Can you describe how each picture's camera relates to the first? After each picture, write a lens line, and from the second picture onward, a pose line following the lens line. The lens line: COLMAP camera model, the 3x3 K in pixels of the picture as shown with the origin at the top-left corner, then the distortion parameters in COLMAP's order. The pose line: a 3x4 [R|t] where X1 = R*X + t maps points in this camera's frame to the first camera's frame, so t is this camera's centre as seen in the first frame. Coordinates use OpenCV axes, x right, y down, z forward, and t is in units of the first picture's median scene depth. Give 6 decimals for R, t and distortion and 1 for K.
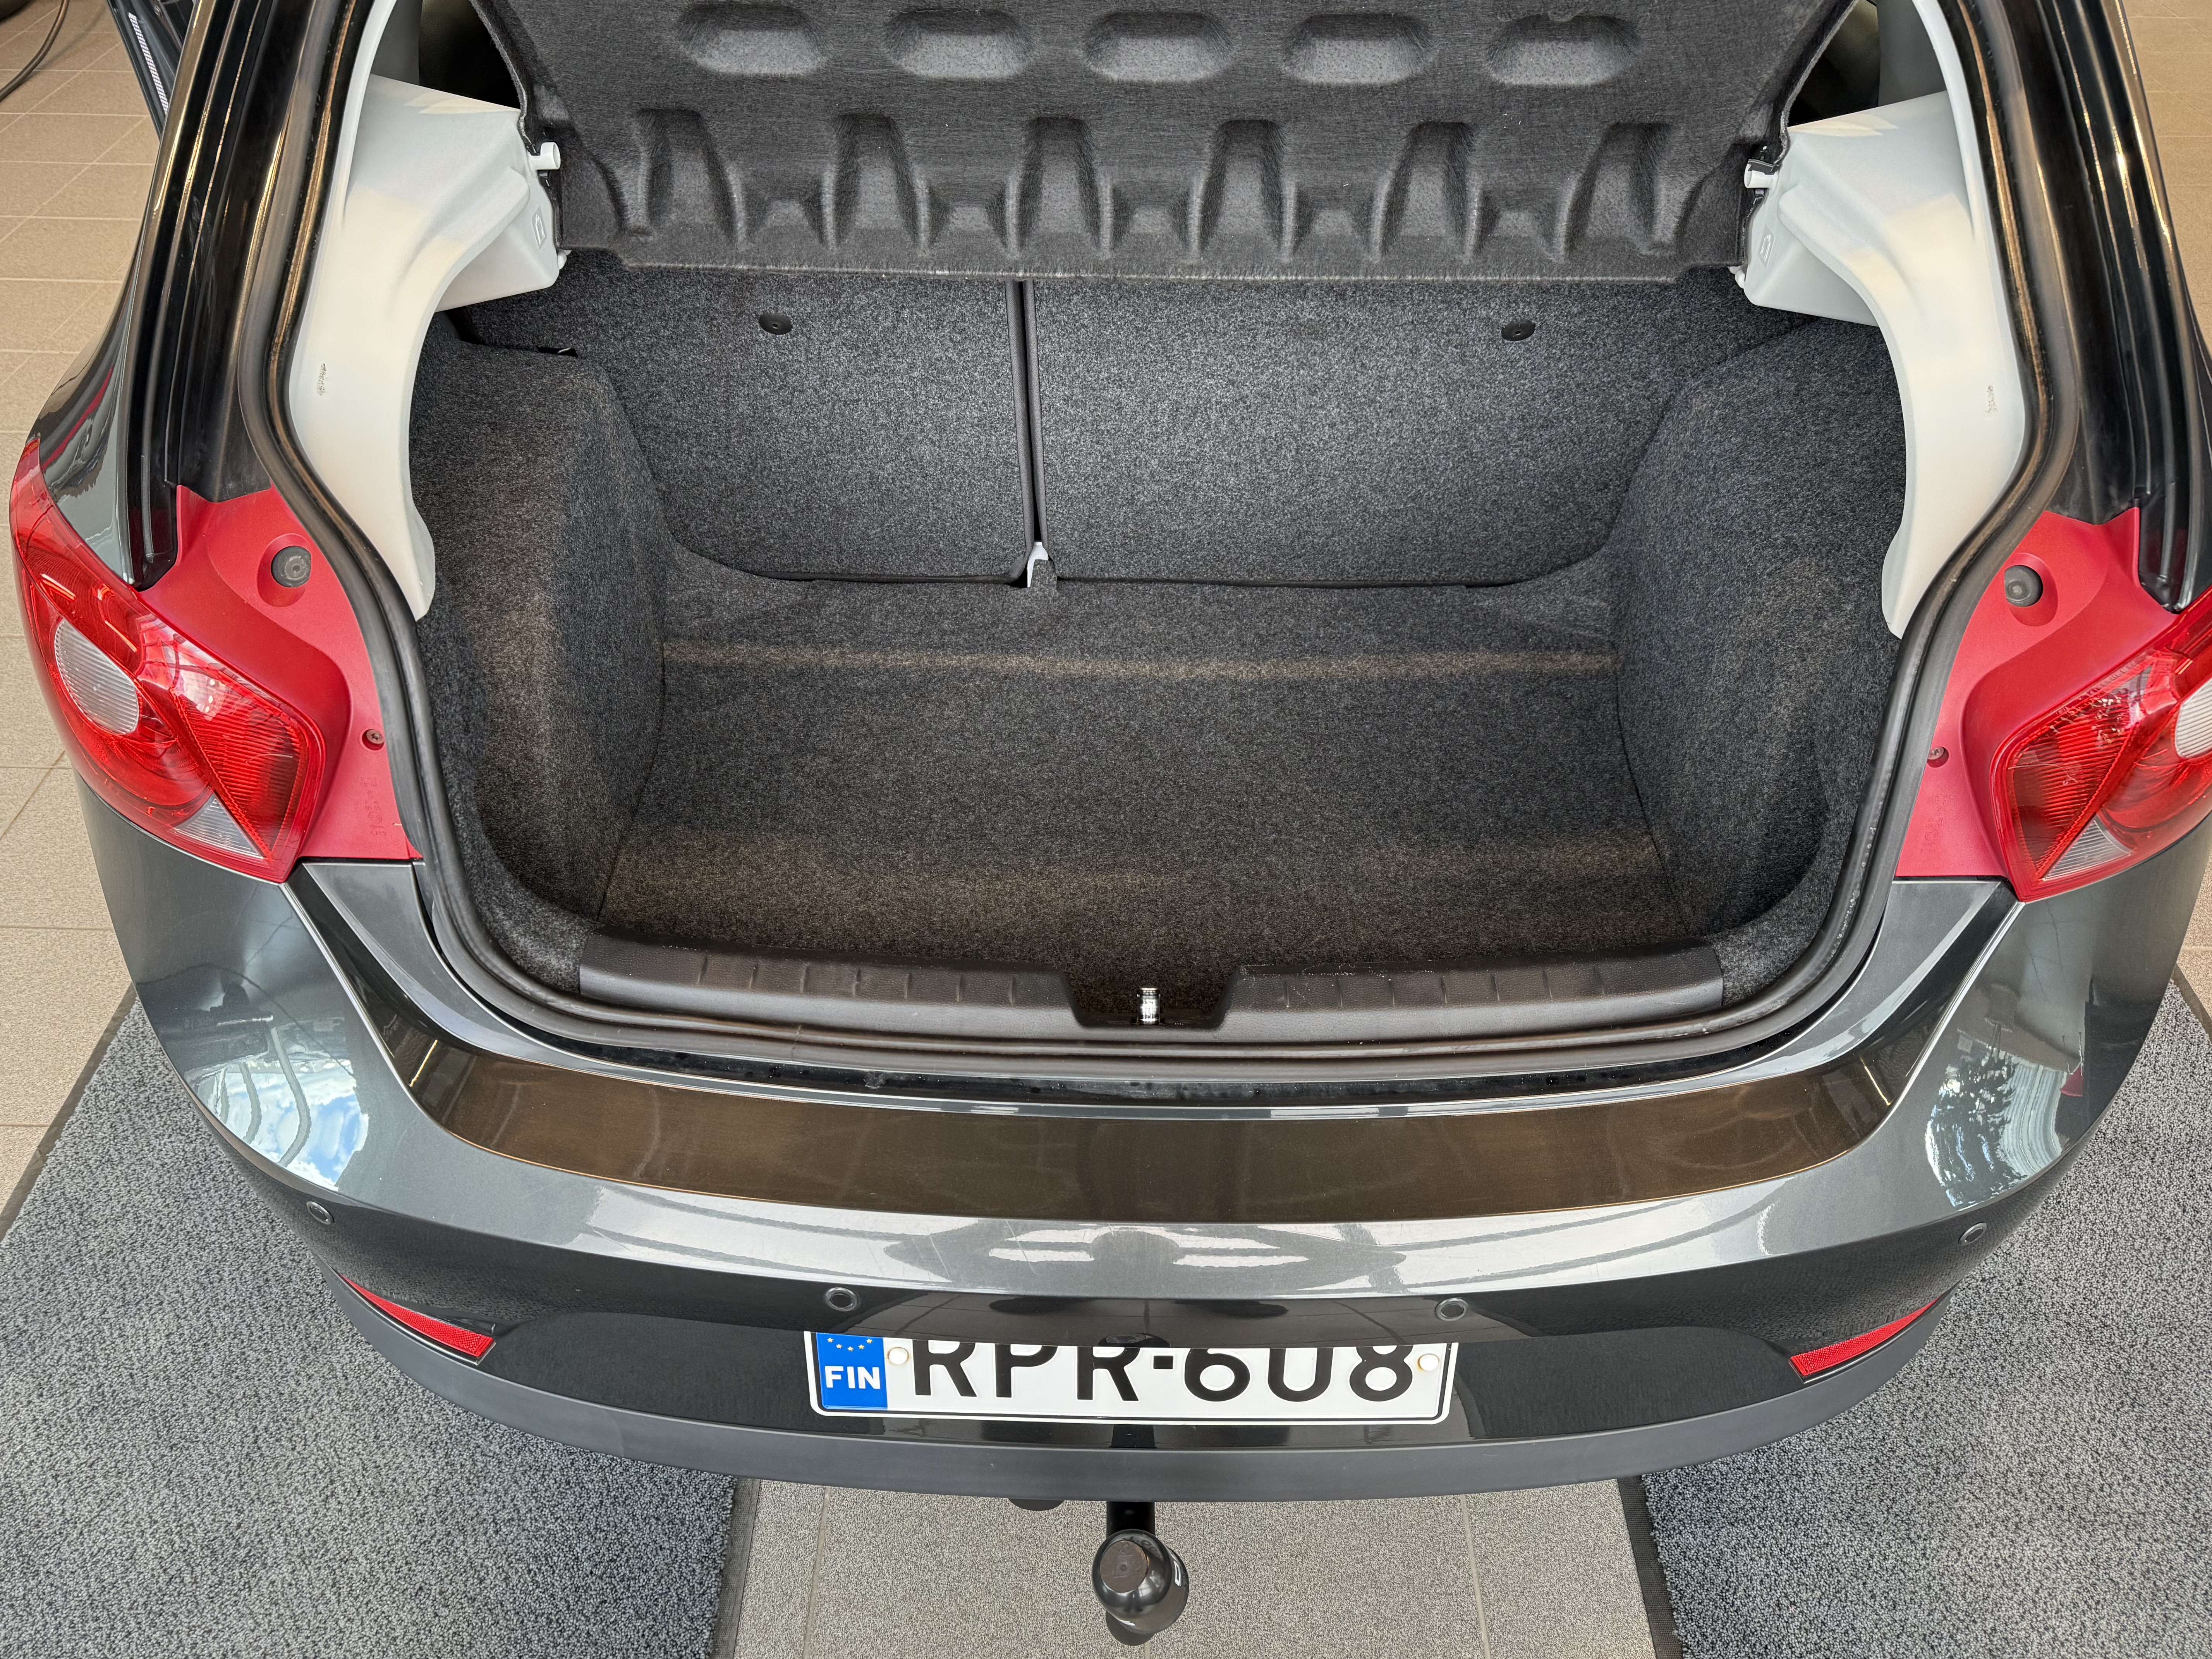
lens RADIAL K [[1622.9, 0, 1106.4], [0, 1622.9, 831.7], [0, 0, 1]] dist [0.002349, -0.004280]
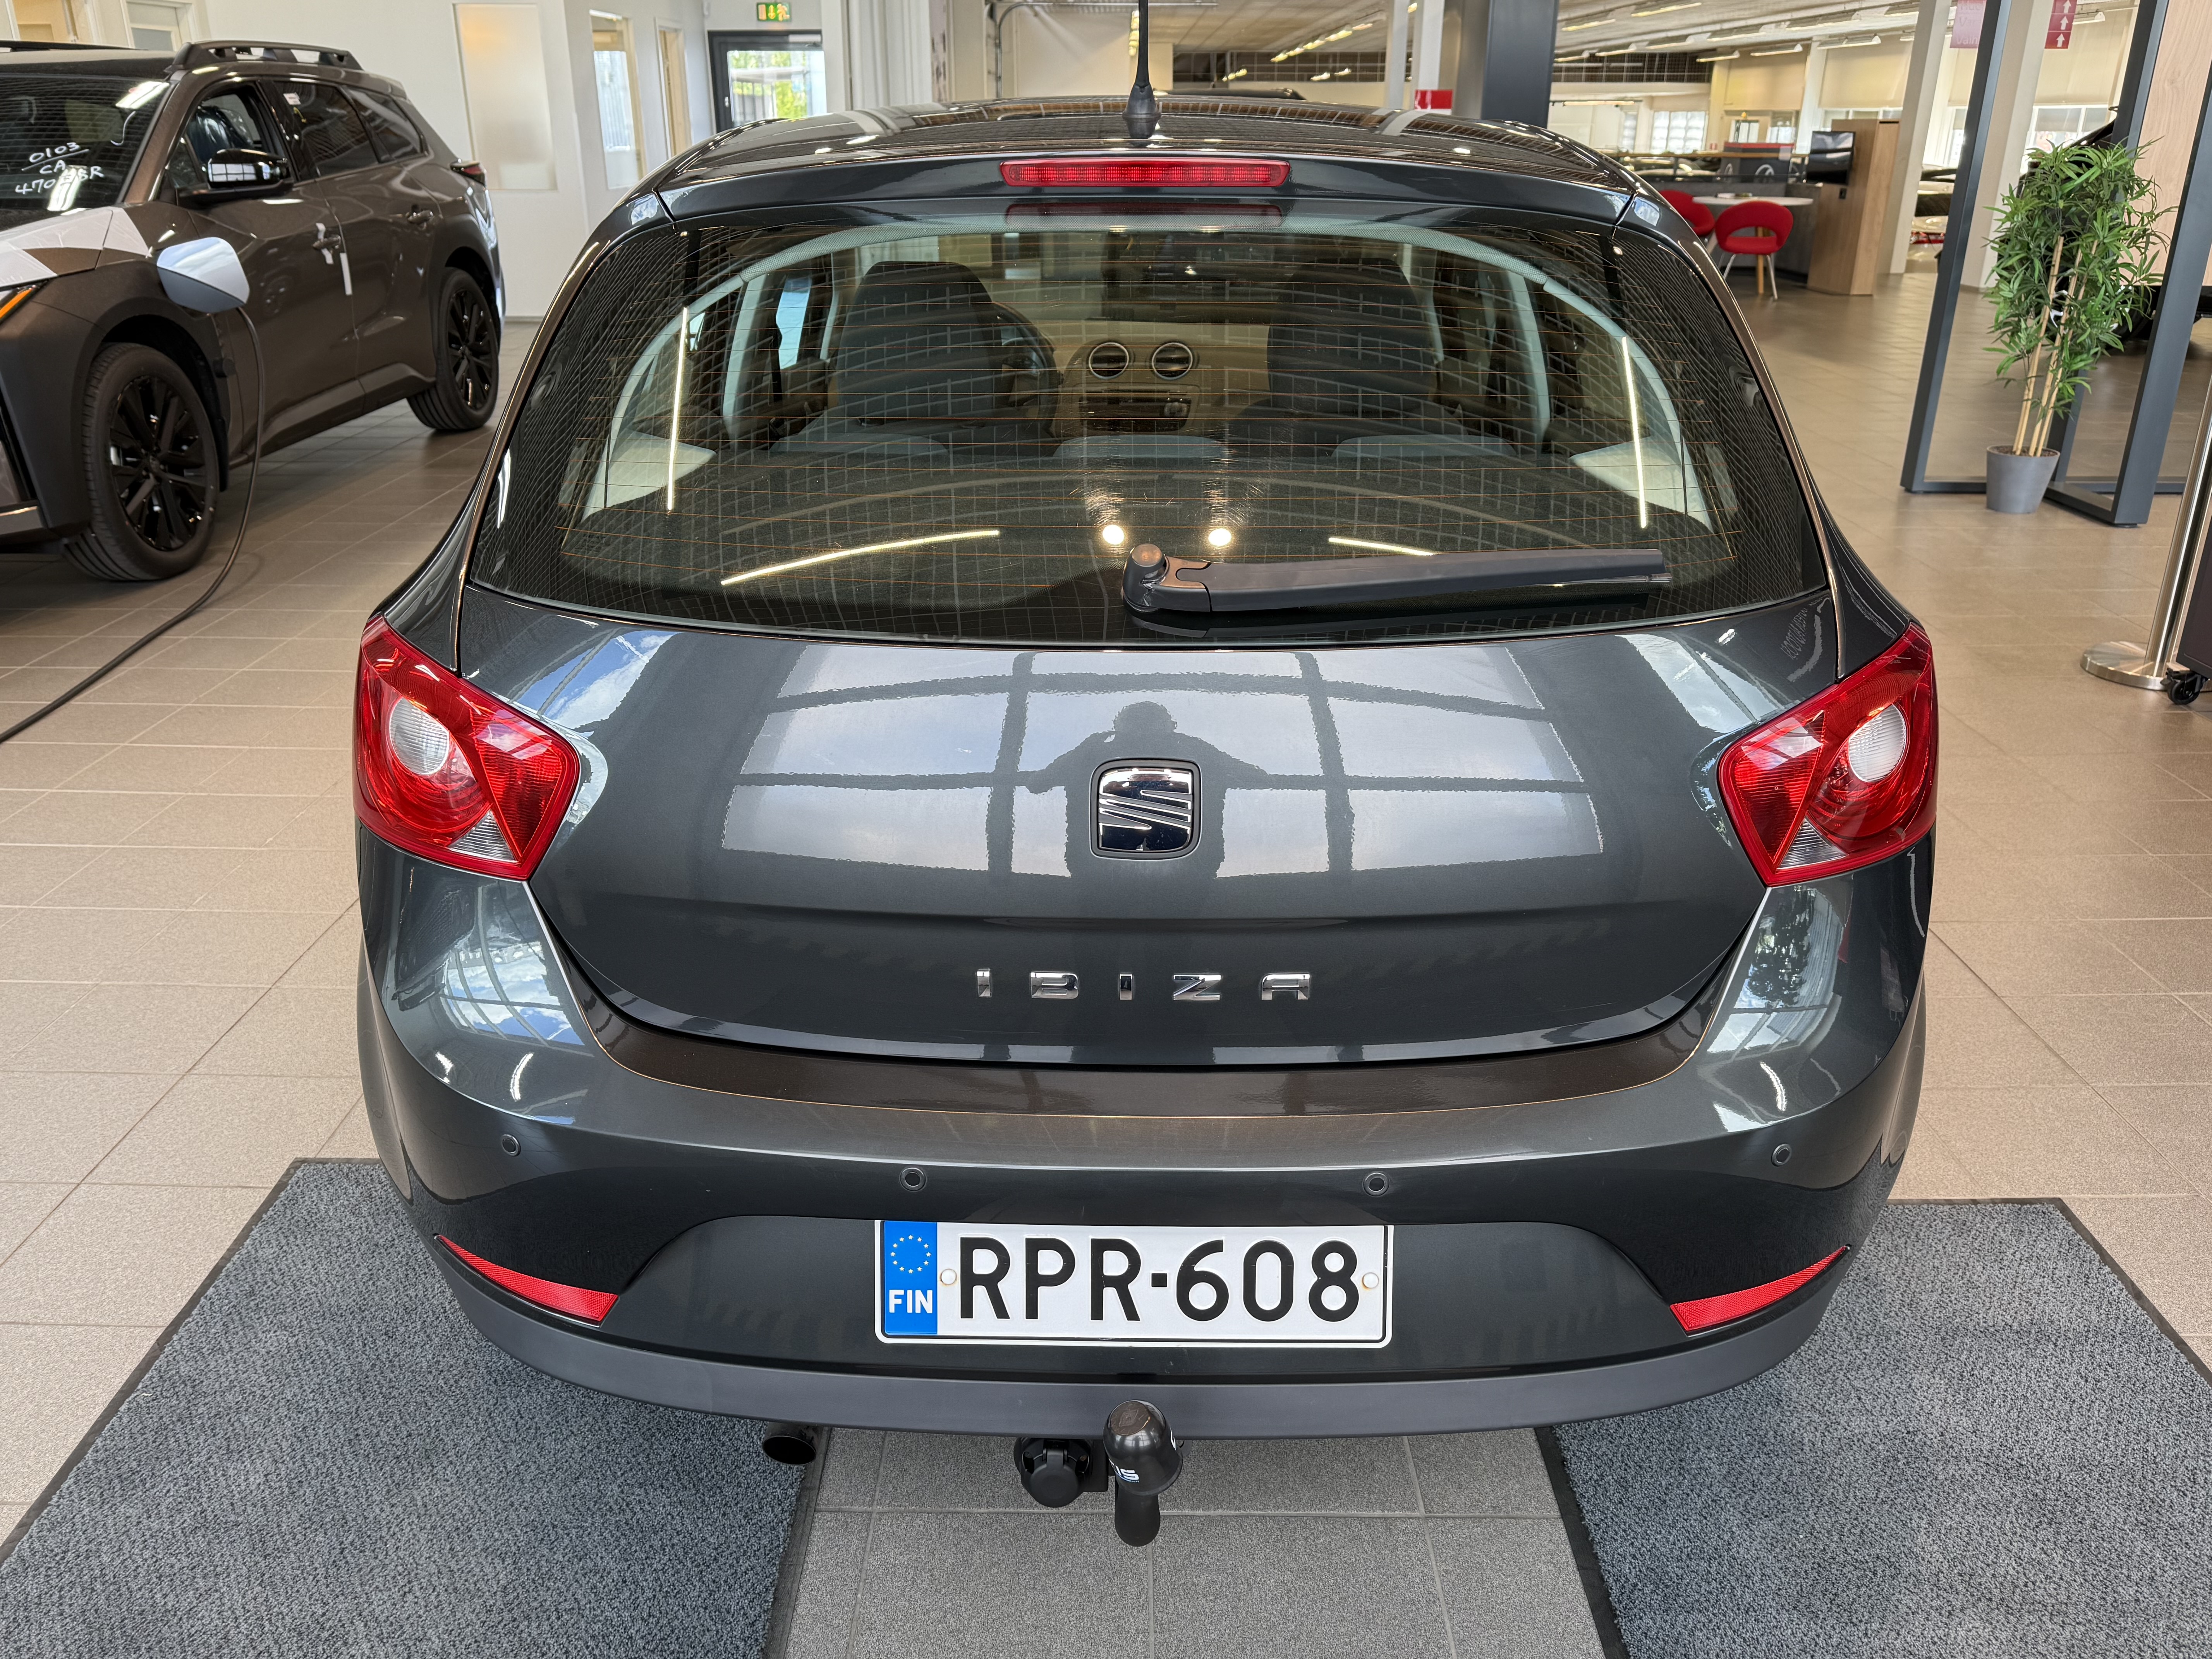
lens RADIAL K [[1710.3, 0, 1103.5], [0, 1710.3, 825.9], [0, 0, 1]] dist [-0.000808, -0.000120]
pose [[0.999984, -0.004725, -0.003019, -0.001763], [0.003317, 0.932591, -0.360920, 0.346560], [0.004521, 0.360904, 0.932592, -0.264265]]
